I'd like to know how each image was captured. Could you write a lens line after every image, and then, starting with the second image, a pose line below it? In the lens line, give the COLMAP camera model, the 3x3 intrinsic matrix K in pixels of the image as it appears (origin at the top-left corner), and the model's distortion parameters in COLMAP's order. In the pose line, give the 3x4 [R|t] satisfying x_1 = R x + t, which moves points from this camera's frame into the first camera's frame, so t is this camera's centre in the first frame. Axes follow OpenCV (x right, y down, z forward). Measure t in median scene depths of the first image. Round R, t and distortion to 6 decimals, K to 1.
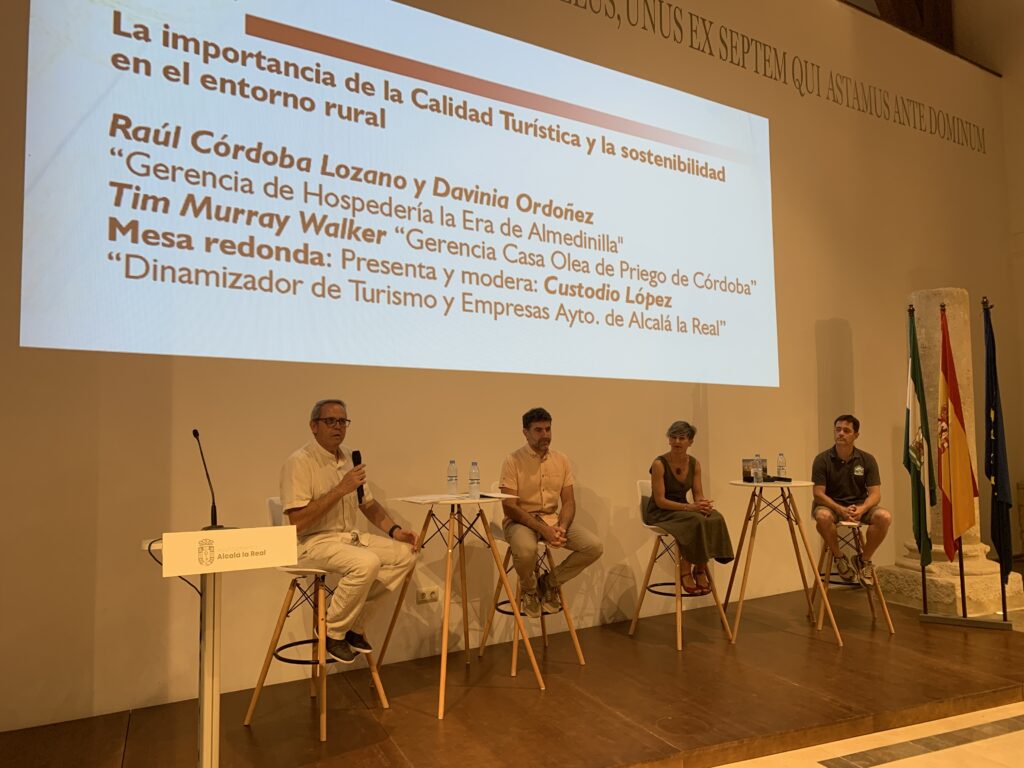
lens RADIAL K [[824.9, 0, 511.8], [0, 824.9, 357.8], [0, 0, 1]] dist [-0.005503, 0.005454]
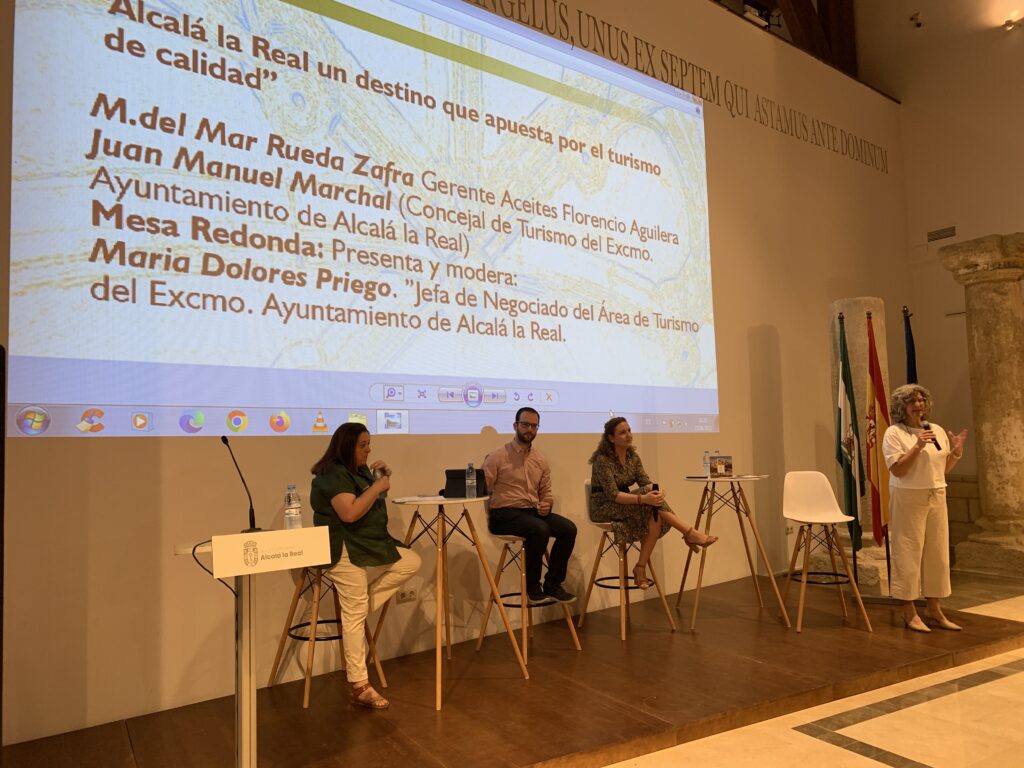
lens RADIAL K [[824.9, 0, 511.8], [0, 824.9, 357.8], [0, 0, 1]] dist [-0.005503, 0.005454]
pose [[0.992882, -0.006295, 0.118937, -0.106674], [0.007540, 0.999921, -0.010020, 0.004708], [-0.118864, 0.010846, 0.992851, -0.042261]]
